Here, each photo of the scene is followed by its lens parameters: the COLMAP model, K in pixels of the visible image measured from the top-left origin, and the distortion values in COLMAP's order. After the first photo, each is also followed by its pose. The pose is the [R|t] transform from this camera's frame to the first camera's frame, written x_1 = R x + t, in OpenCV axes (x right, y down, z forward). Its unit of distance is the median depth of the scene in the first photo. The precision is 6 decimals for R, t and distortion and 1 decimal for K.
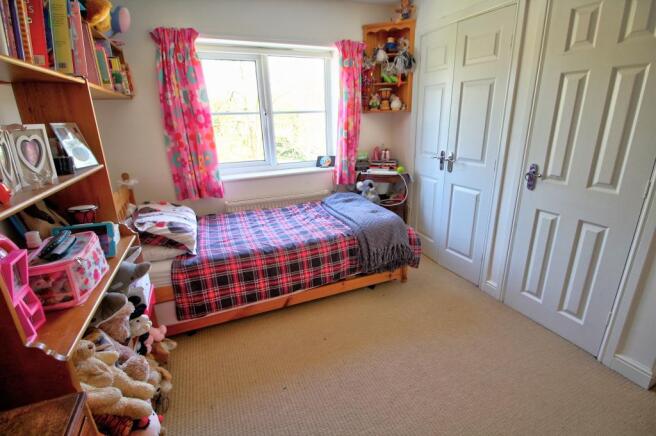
lens RADIAL K [[309.4, 0, 335.9], [0, 309.4, 215.3], [0, 0, 1]] dist [0.001759, -0.012615]
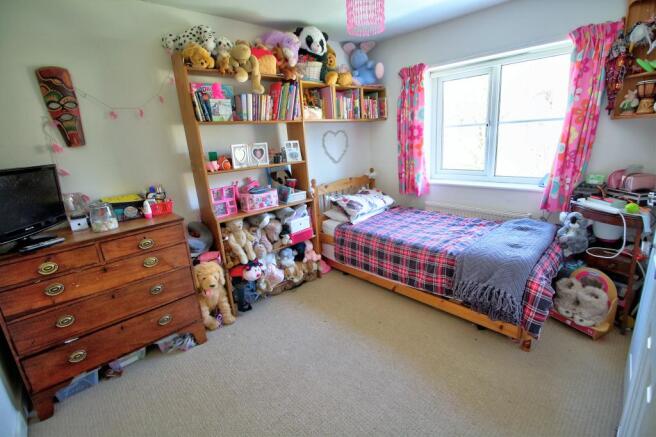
lens RADIAL K [[309.4, 0, 335.9], [0, 309.4, 215.8], [0, 0, 1]] dist [0.001759, -0.012615]
pose [[0.337841, 0.238513, -0.910481, 0.670149], [-0.236563, 0.957823, 0.163136, -0.106744], [0.910989, 0.160272, 0.380015, 0.253563]]
